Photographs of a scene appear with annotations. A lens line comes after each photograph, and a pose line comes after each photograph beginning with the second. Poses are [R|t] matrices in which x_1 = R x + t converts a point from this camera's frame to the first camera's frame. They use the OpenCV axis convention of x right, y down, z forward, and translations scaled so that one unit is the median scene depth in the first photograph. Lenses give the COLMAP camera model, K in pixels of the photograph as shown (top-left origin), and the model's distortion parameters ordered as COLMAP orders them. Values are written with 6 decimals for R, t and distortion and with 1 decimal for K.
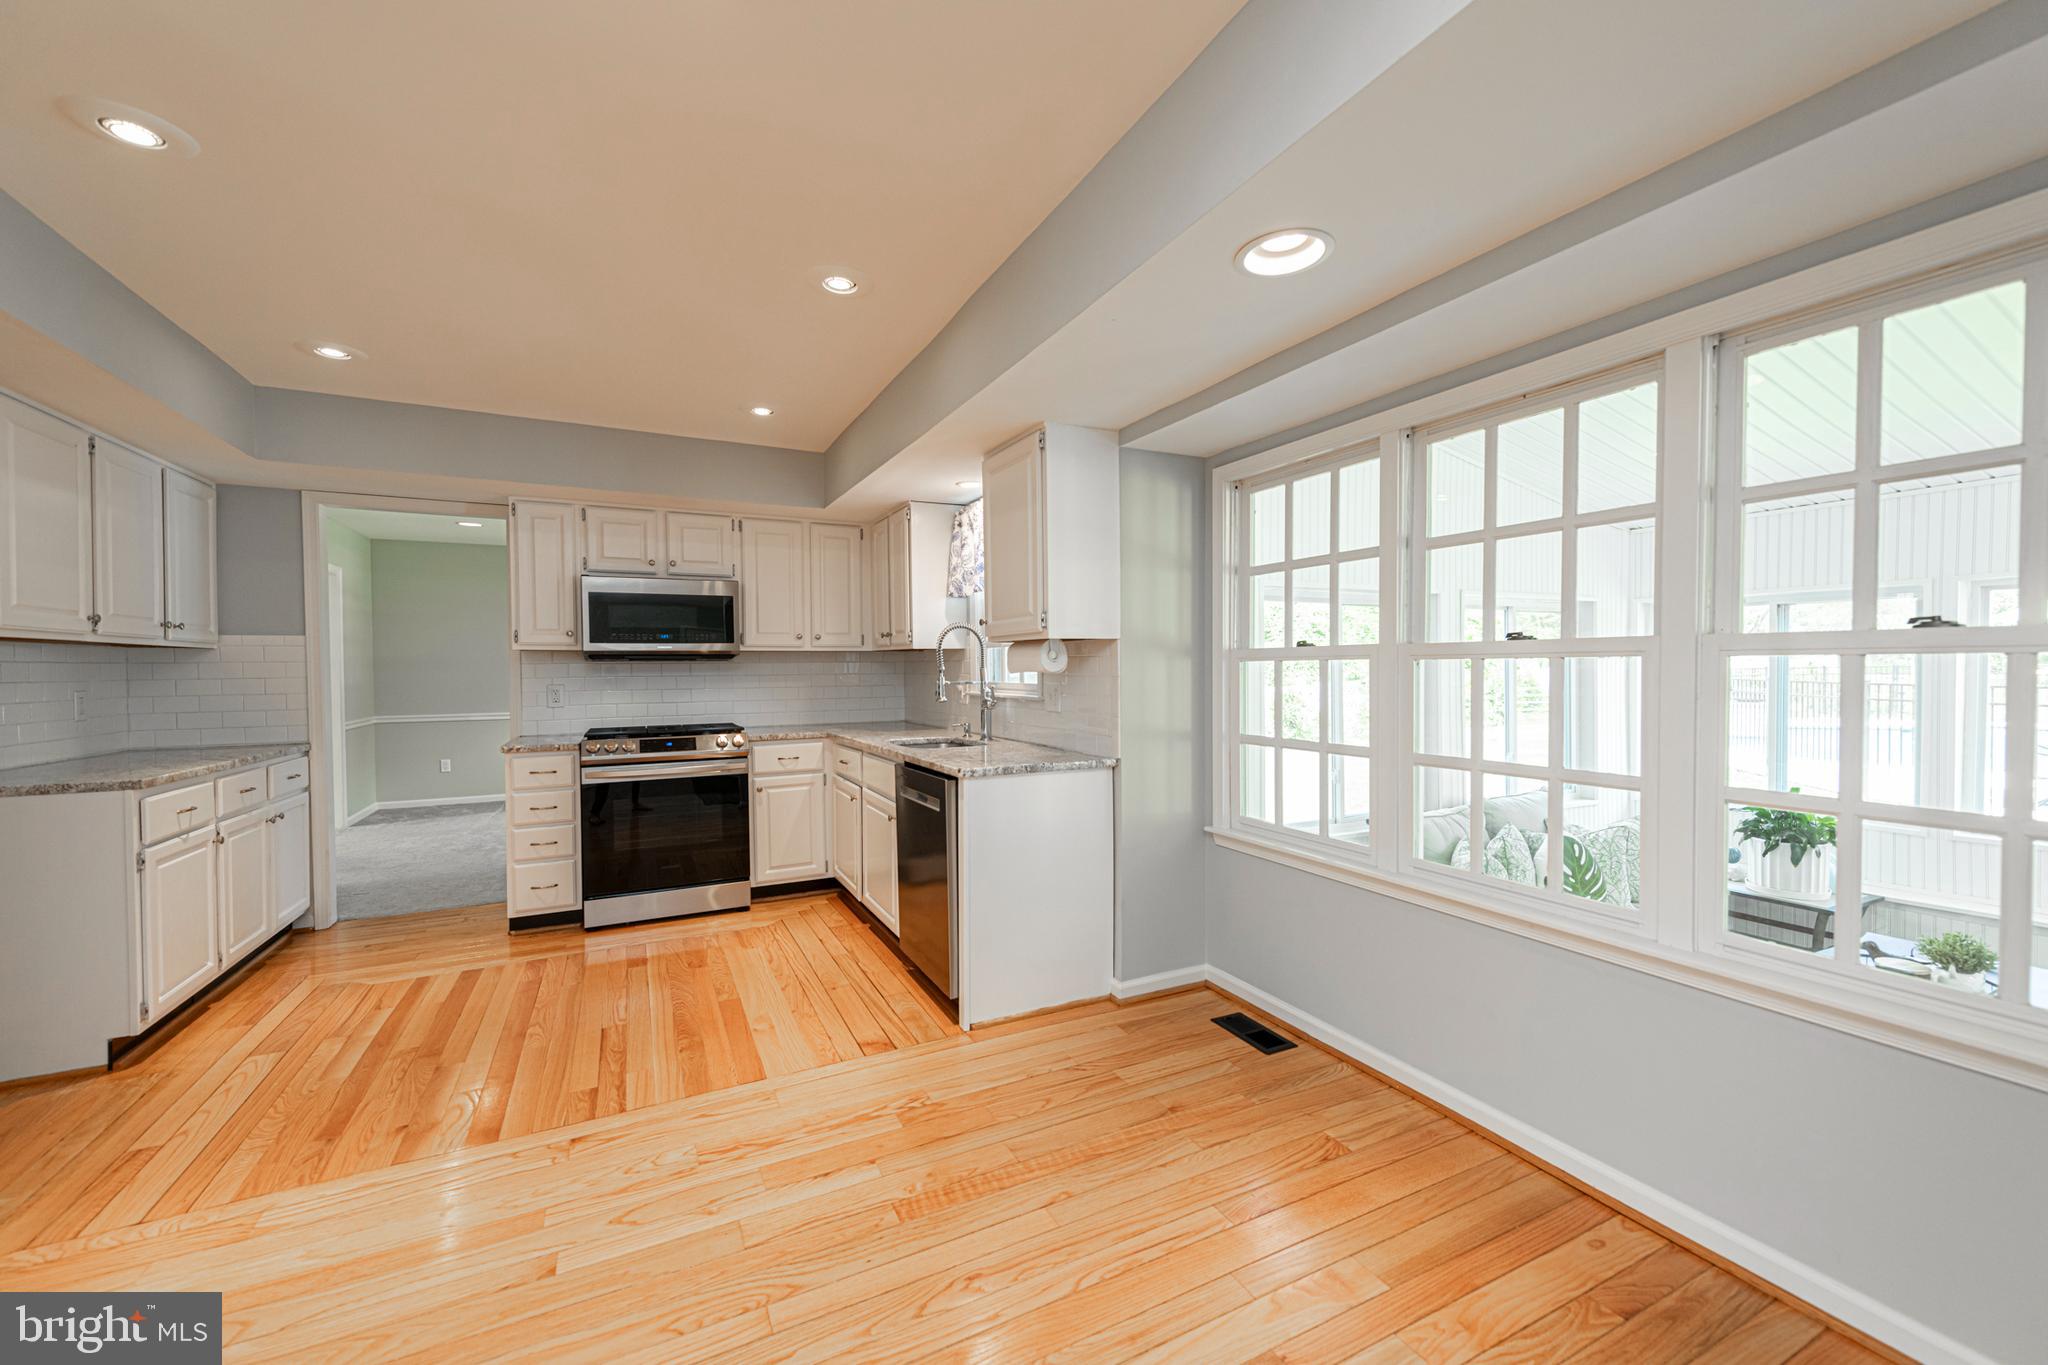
lens RADIAL K [[806.6, 0, 1022.9], [0, 806.6, 678.8], [0, 0, 1]] dist [0.009552, -0.004648]
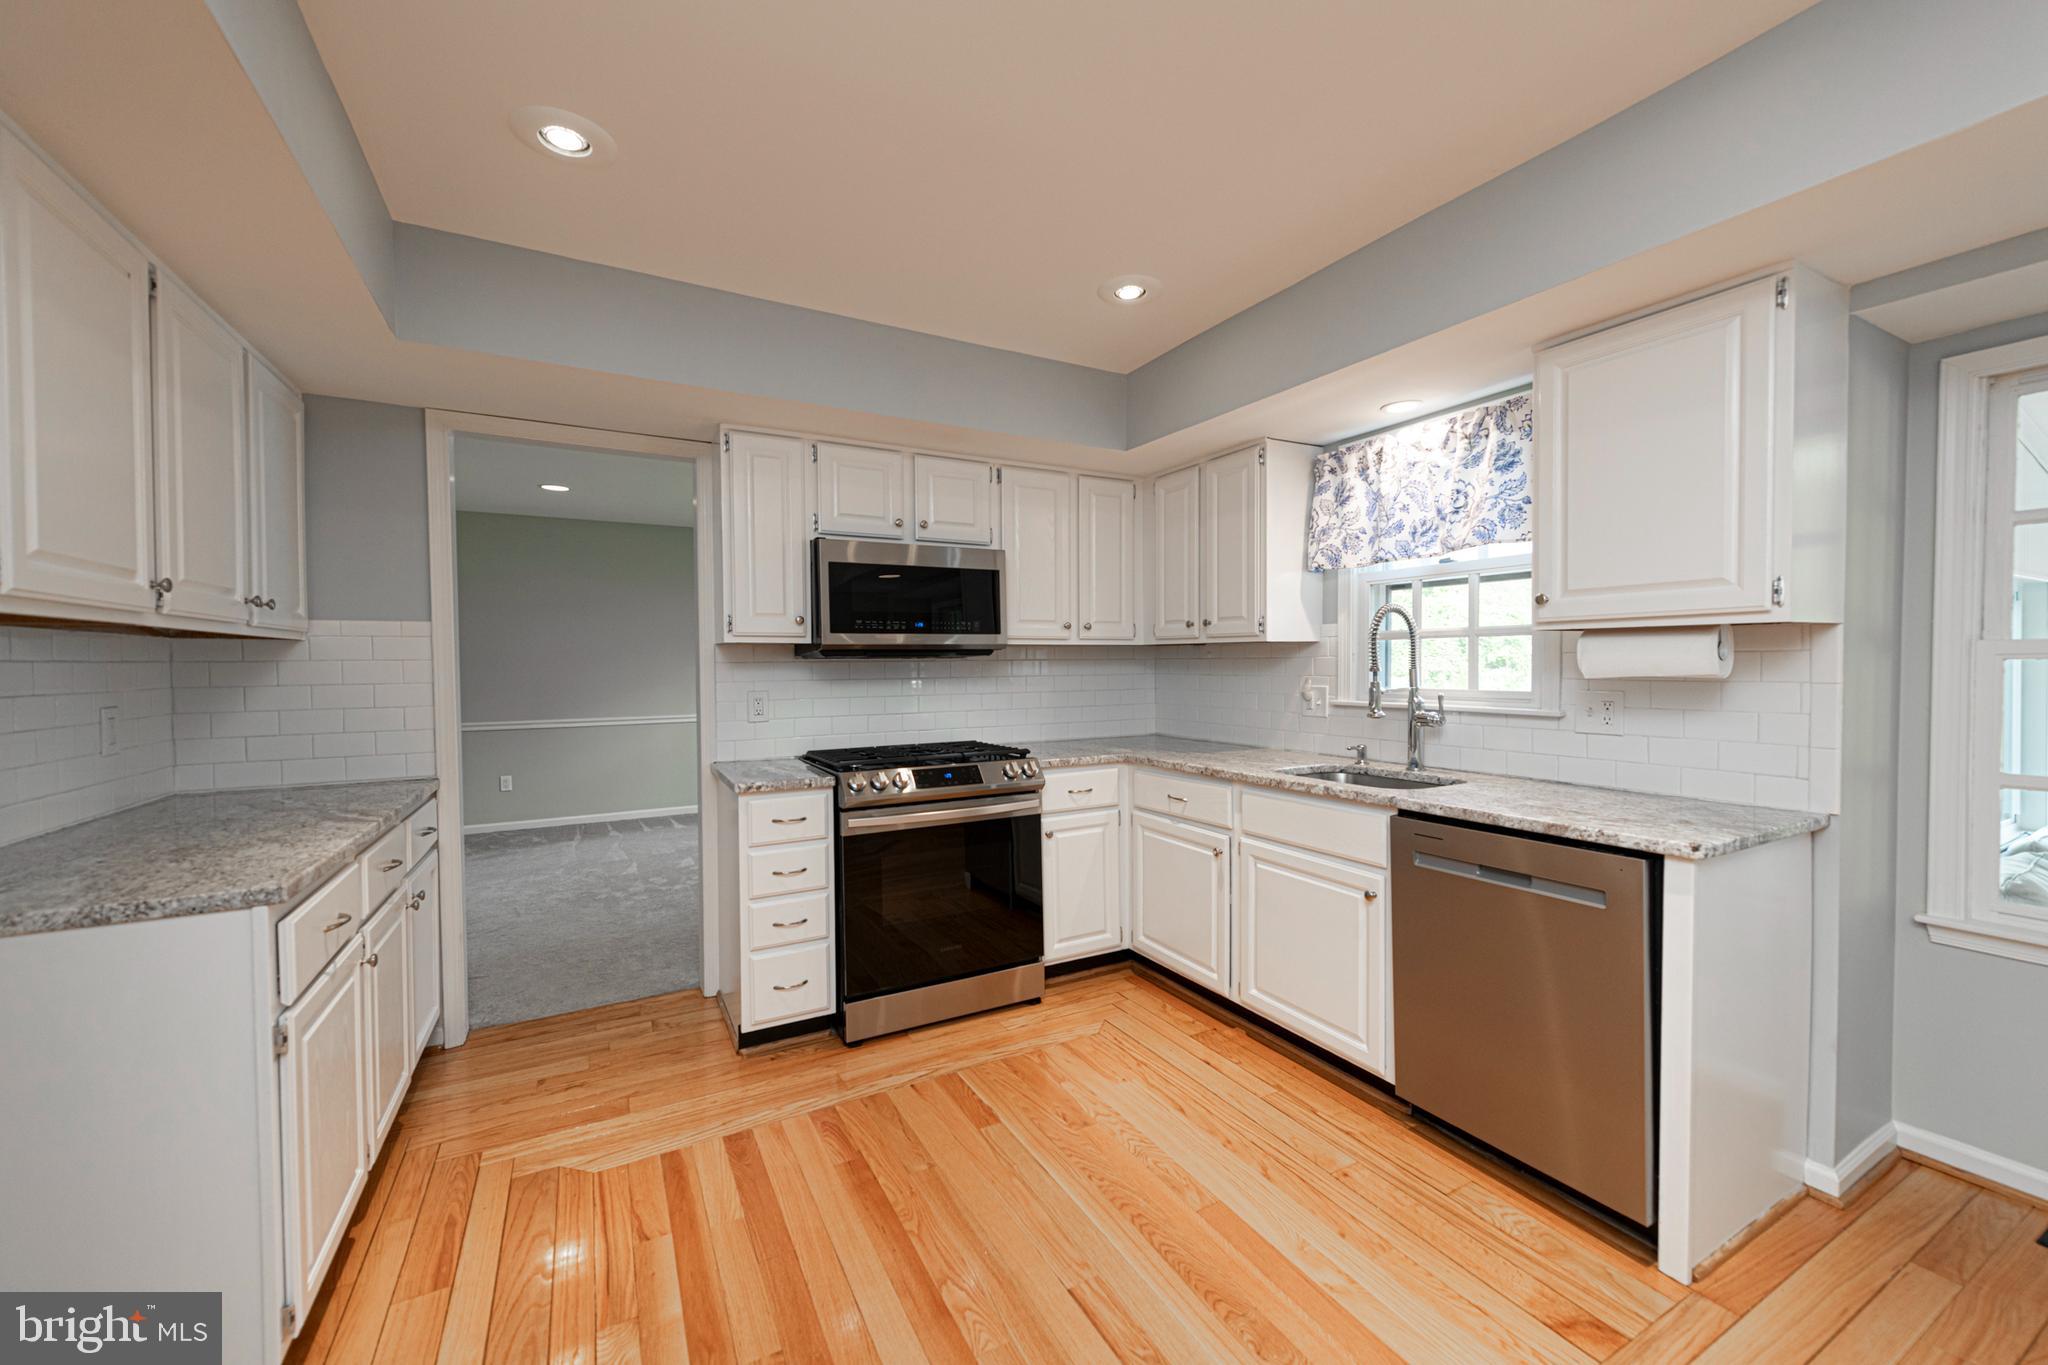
lens RADIAL K [[806.6, 0, 1022.9], [0, 806.6, 678.8], [0, 0, 1]] dist [0.009552, -0.004648]
pose [[0.999496, -0.001117, 0.031714, -0.407812], [0.000928, 0.999982, 0.005966, -0.008629], [-0.031720, -0.005934, 0.999479, 0.300093]]
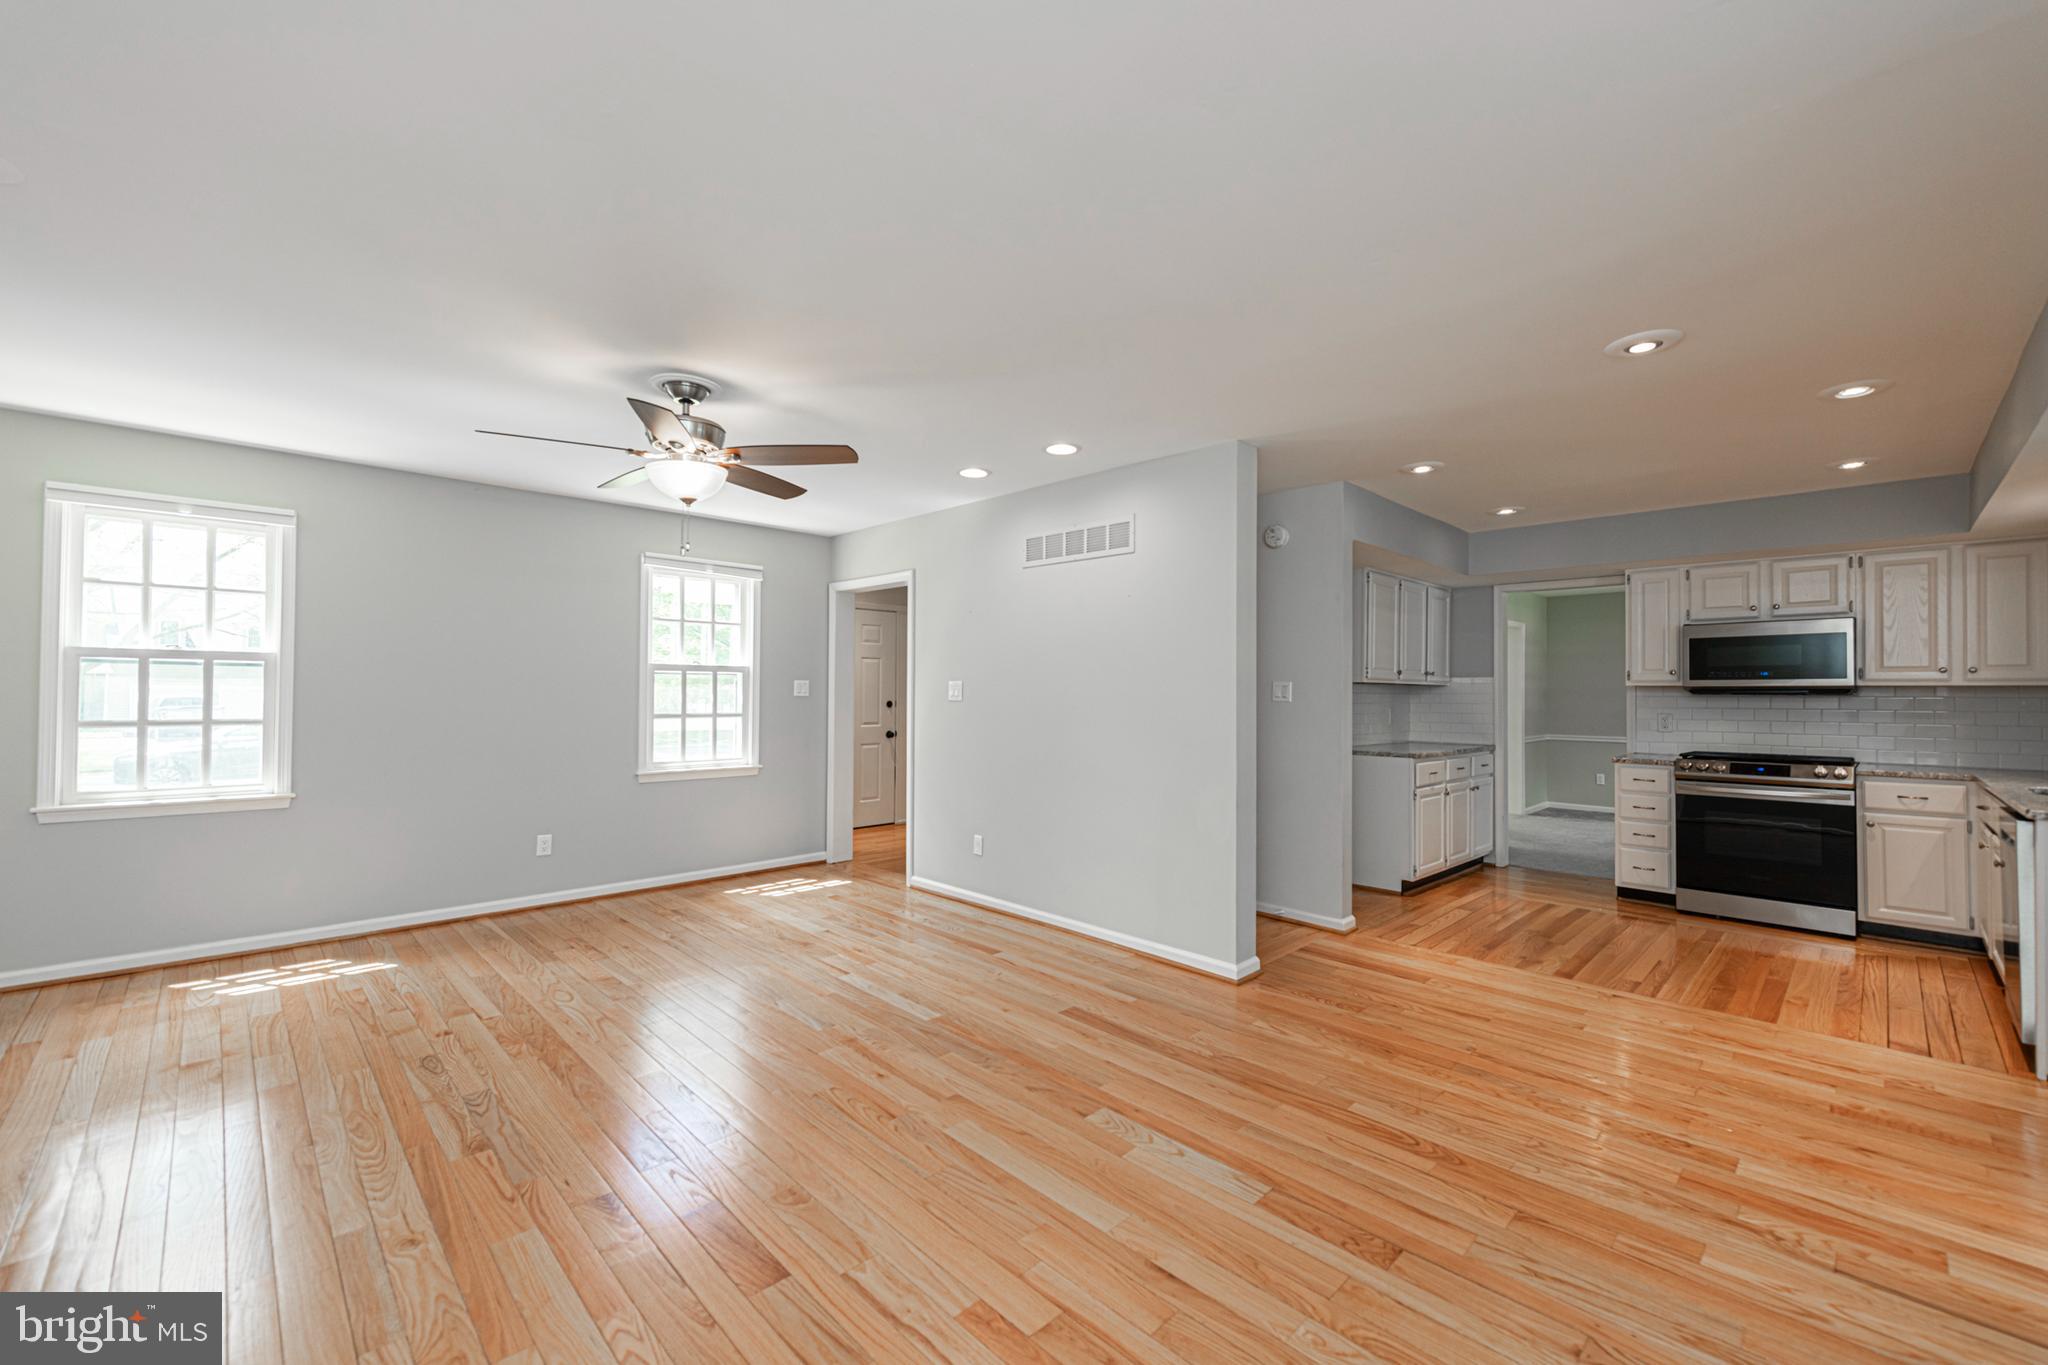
lens RADIAL K [[821.0, 0, 1034.8], [0, 821.0, 684.7], [0, 0, 1]] dist [-0.000747, -0.000179]
pose [[0.312034, -0.000434, -0.950071, 0.349878], [-0.022927, 0.999705, -0.007987, -0.005167], [0.949794, 0.024274, 0.311932, -0.341760]]
